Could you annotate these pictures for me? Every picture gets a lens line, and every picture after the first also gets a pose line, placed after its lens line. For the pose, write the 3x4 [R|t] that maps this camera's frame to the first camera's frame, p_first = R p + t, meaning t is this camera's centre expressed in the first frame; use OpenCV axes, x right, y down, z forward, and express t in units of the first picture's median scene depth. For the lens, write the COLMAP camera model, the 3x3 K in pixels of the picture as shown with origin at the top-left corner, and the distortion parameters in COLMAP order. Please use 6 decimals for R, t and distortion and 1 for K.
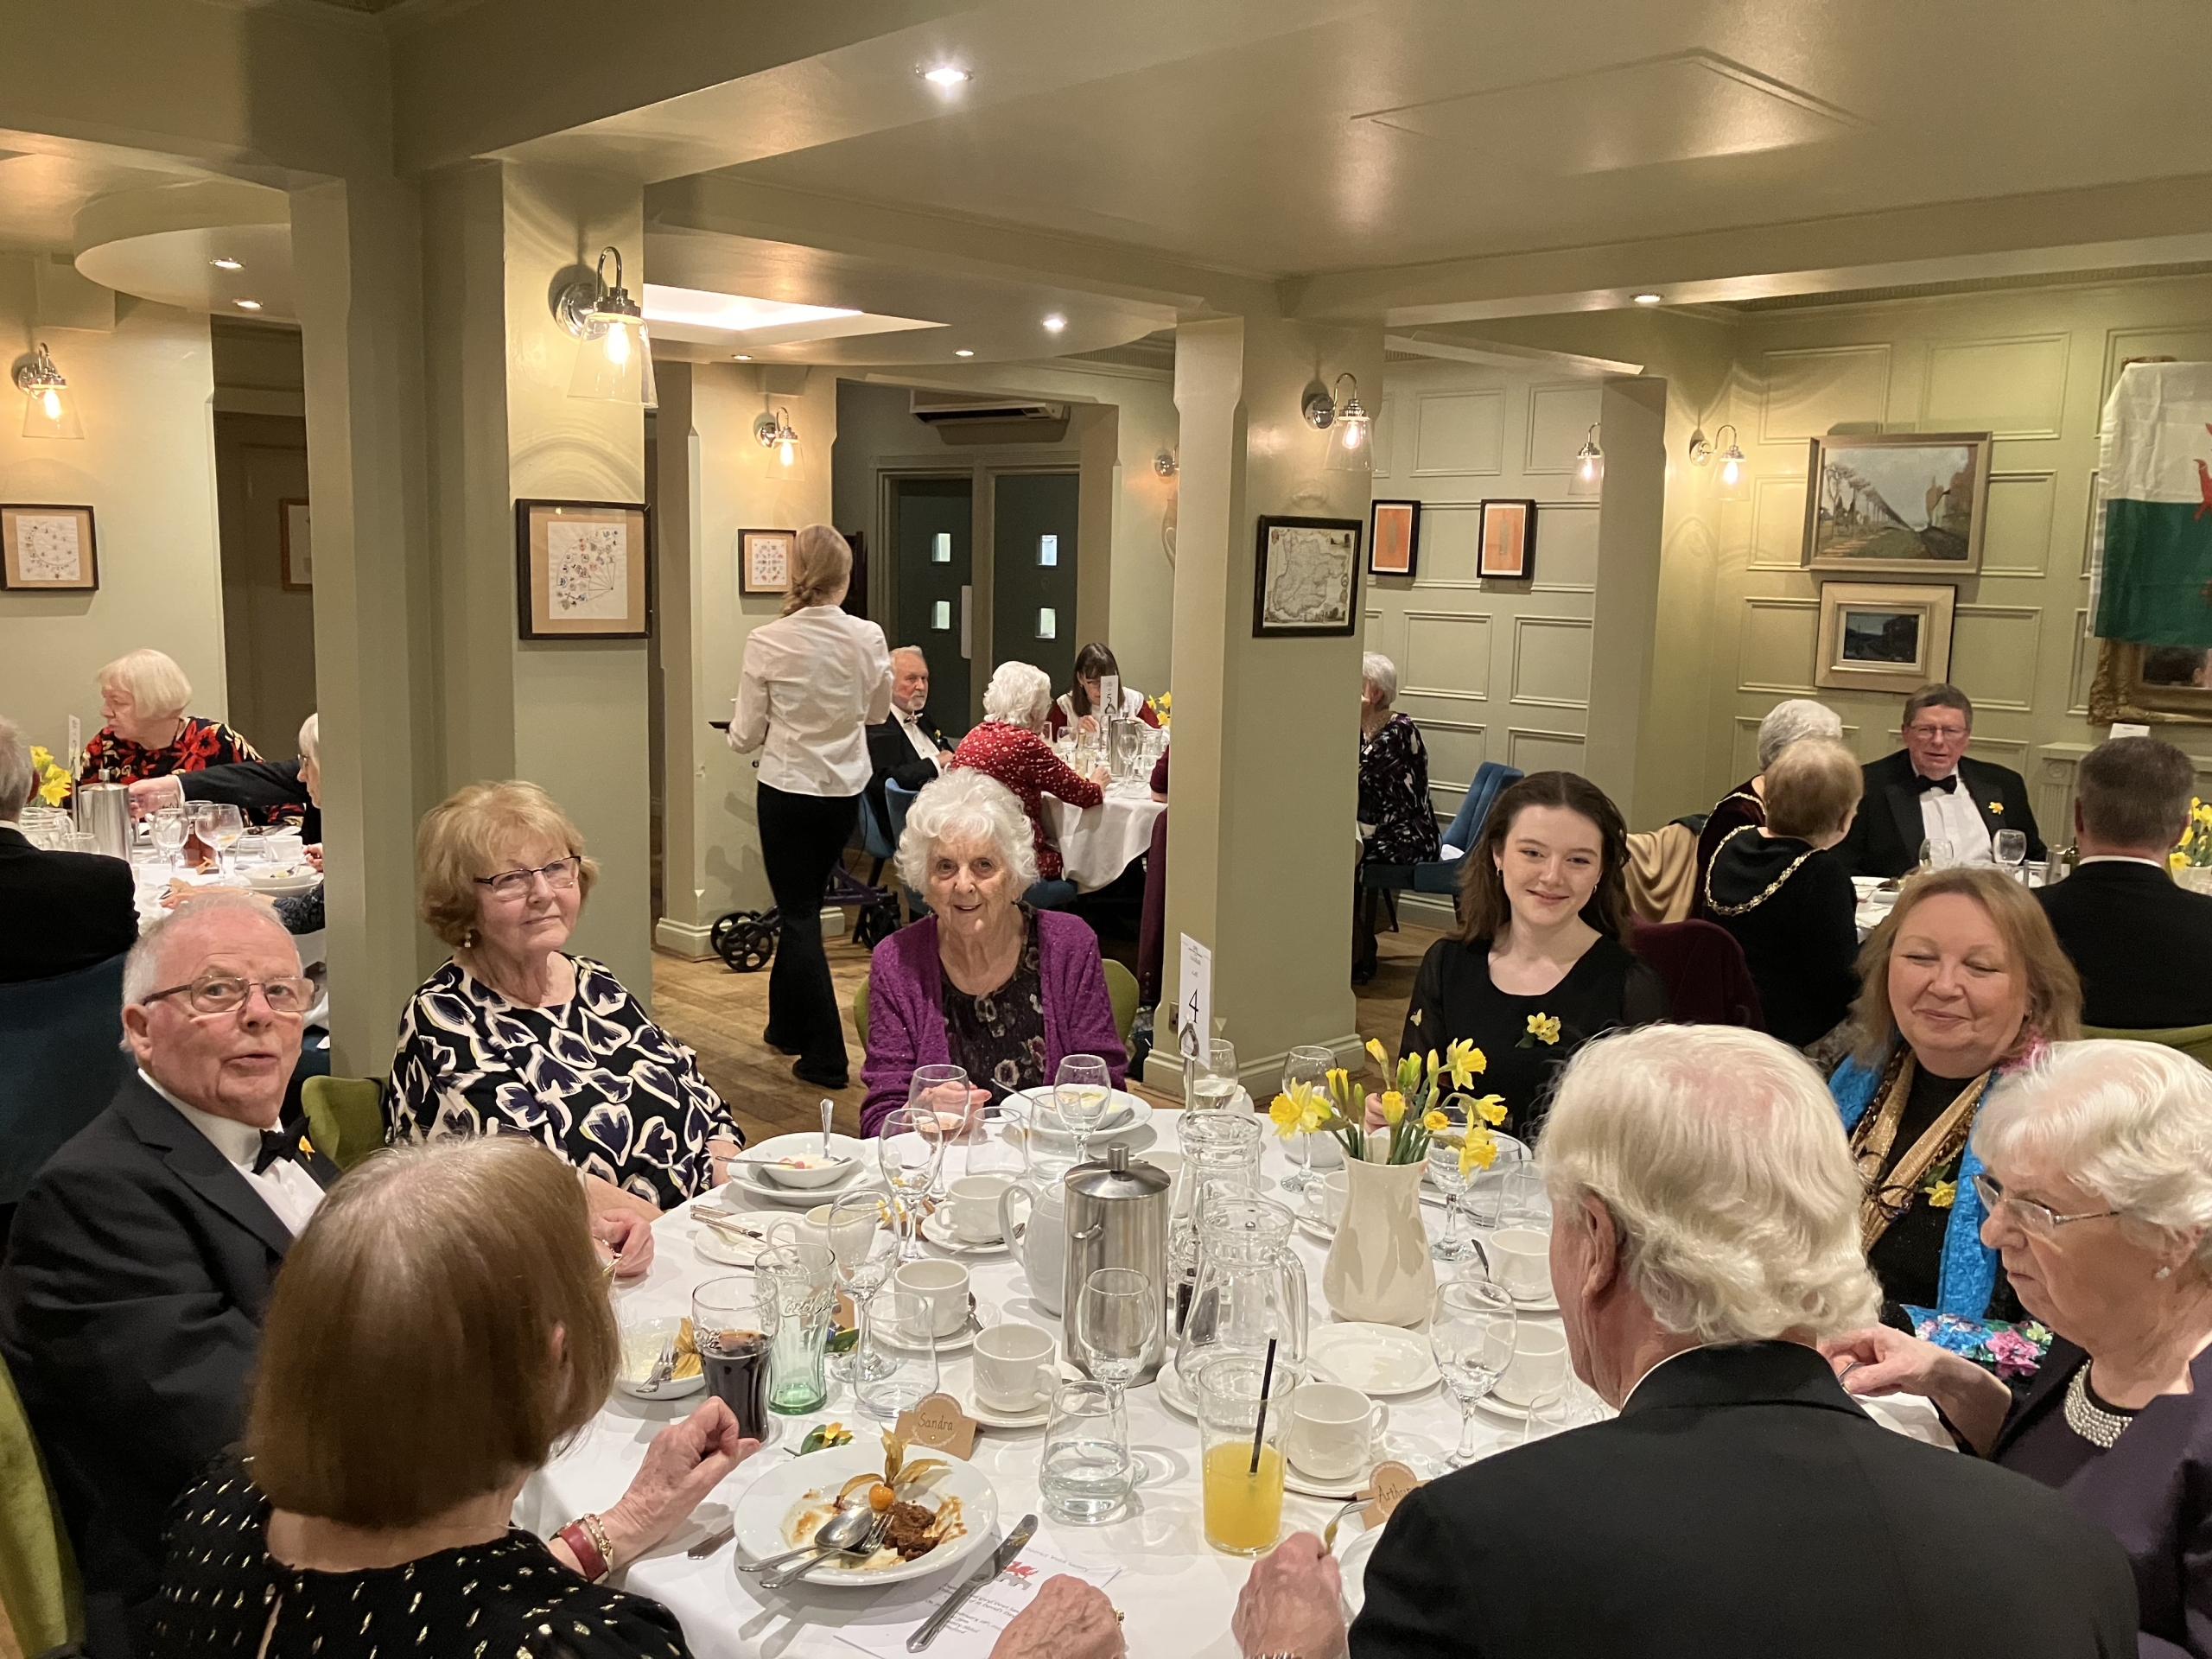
lens RADIAL K [[1867.8, 0, 1106.5], [0, 1867.8, 822.1], [0, 0, 1]] dist [0.014897, 0.005927]
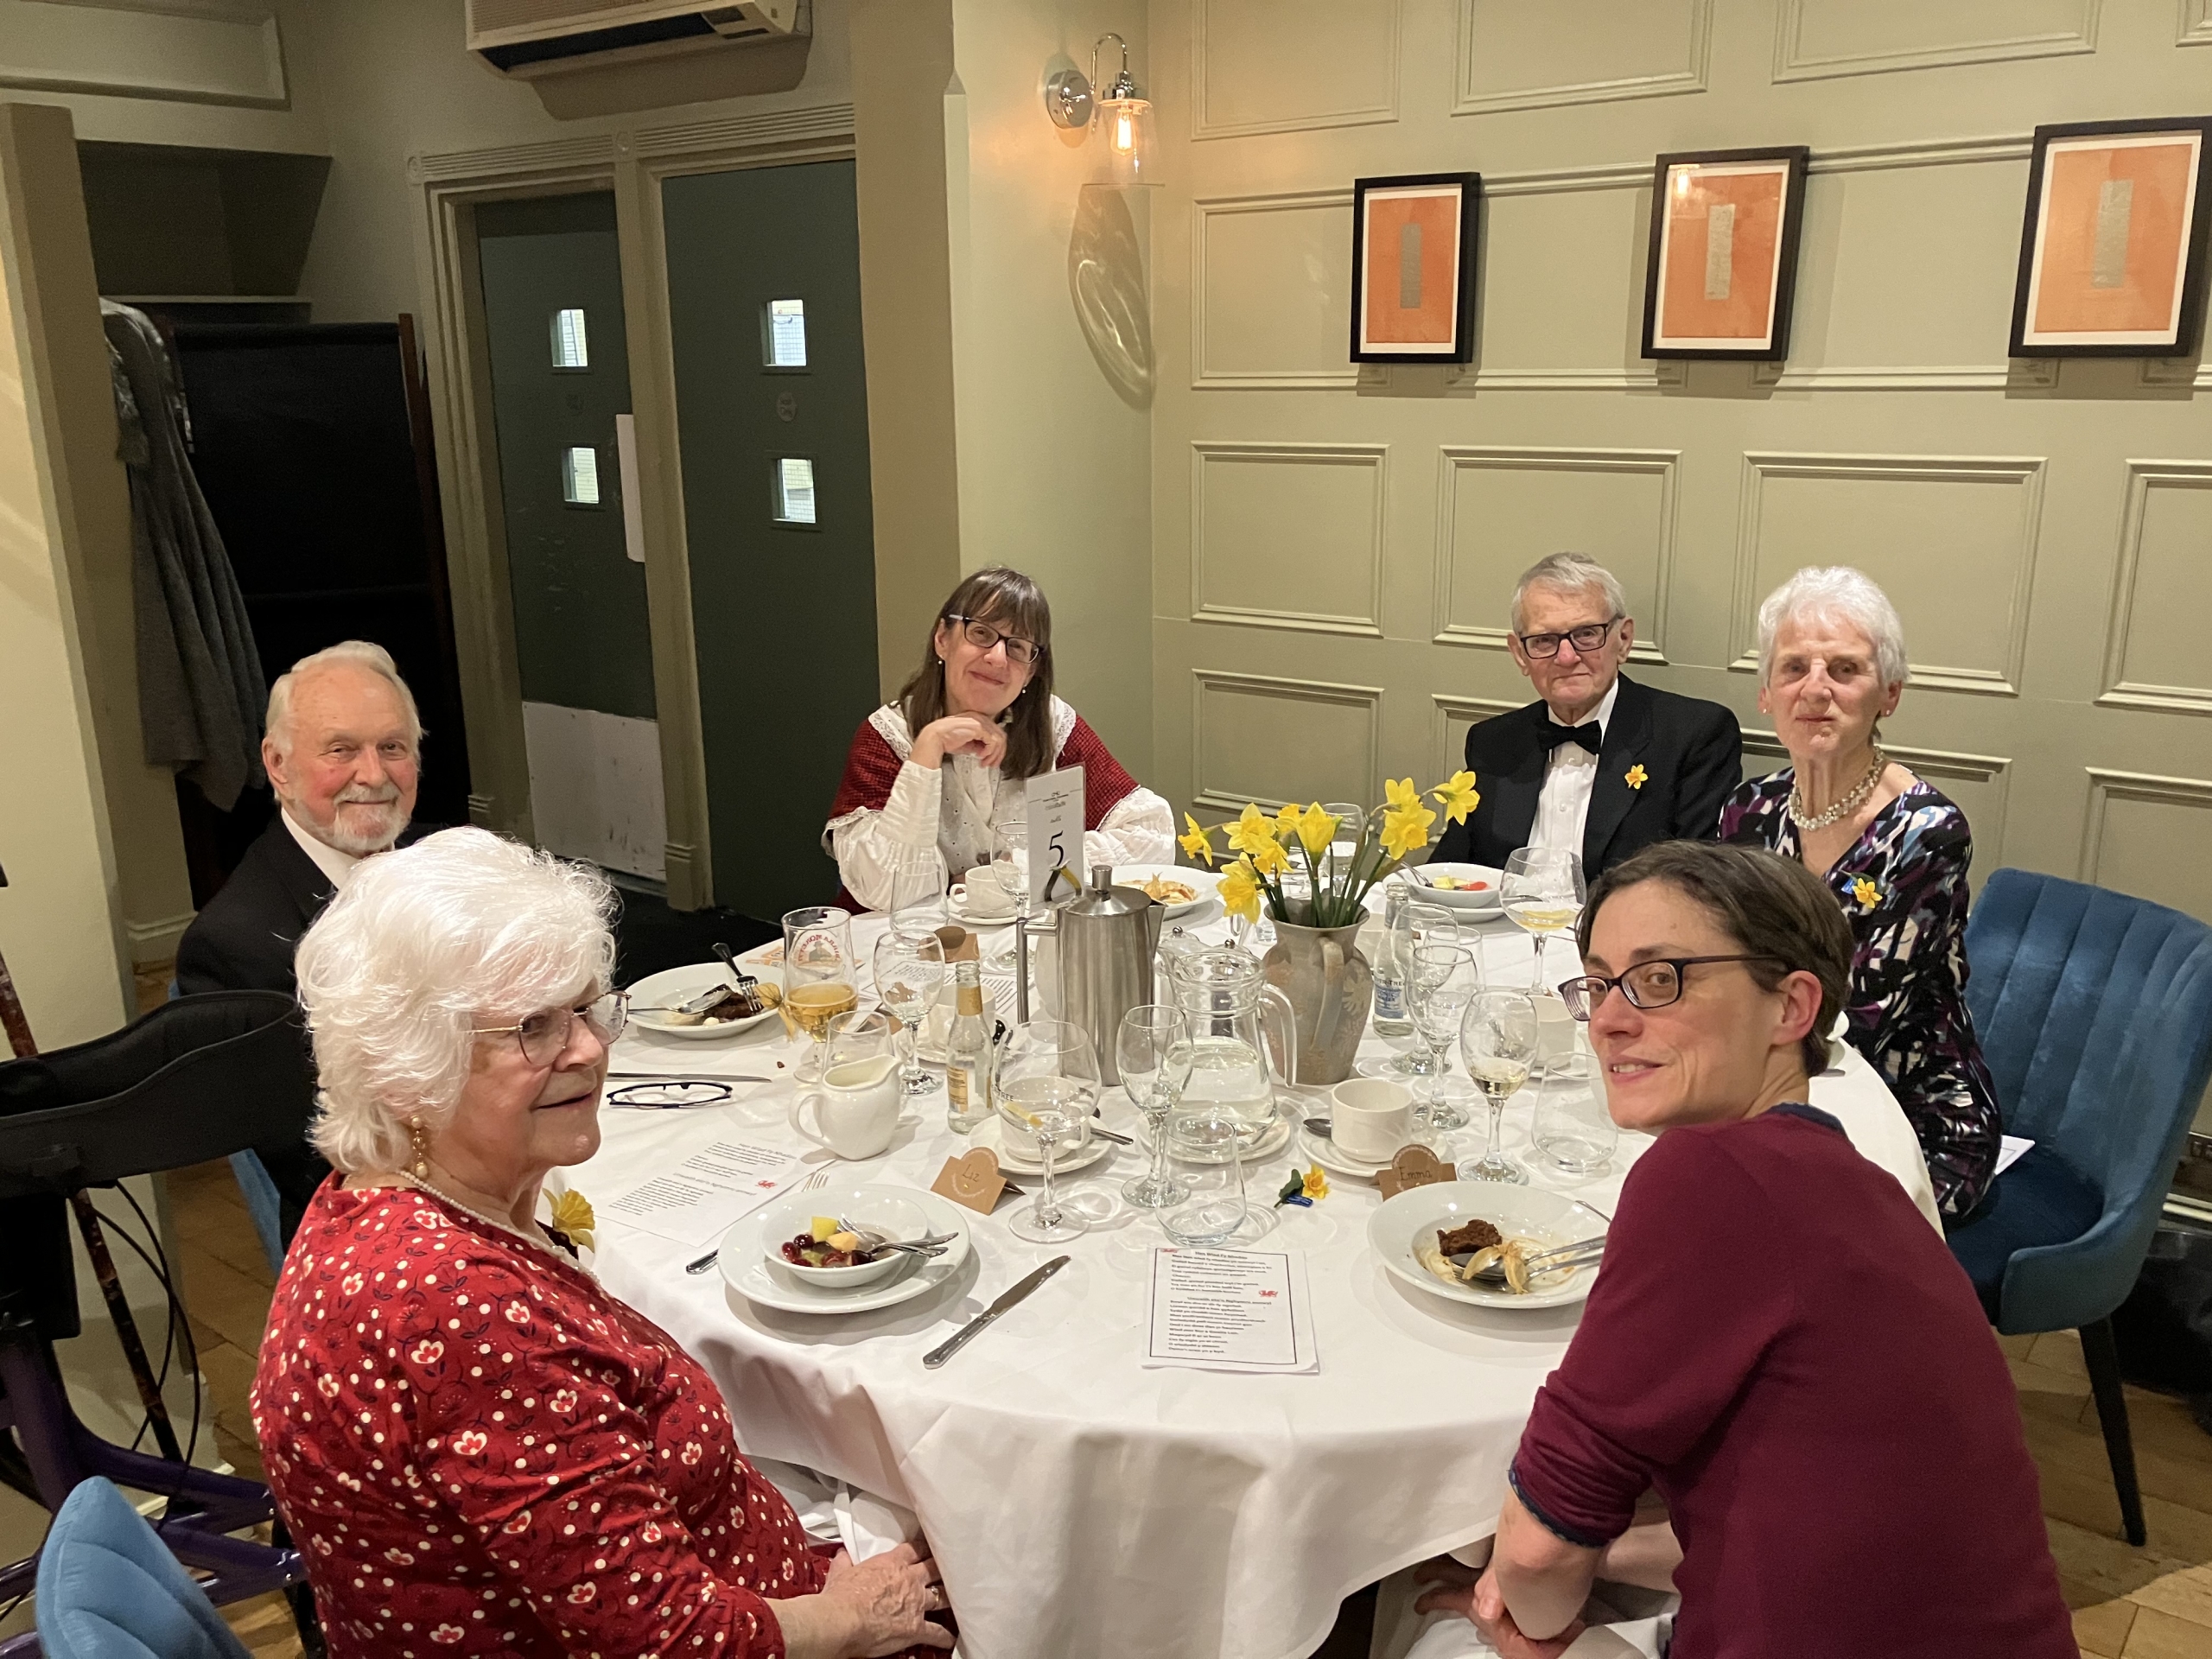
lens RADIAL K [[1867.8, 0, 1098.0], [0, 1867.8, 826.1], [0, 0, 1]] dist [0.014897, 0.005927]
pose [[0.990416, -0.070597, 0.118709, -0.022181], [0.056979, 0.991795, 0.114434, -0.088672], [-0.125814, -0.106574, 0.986313, 0.629822]]
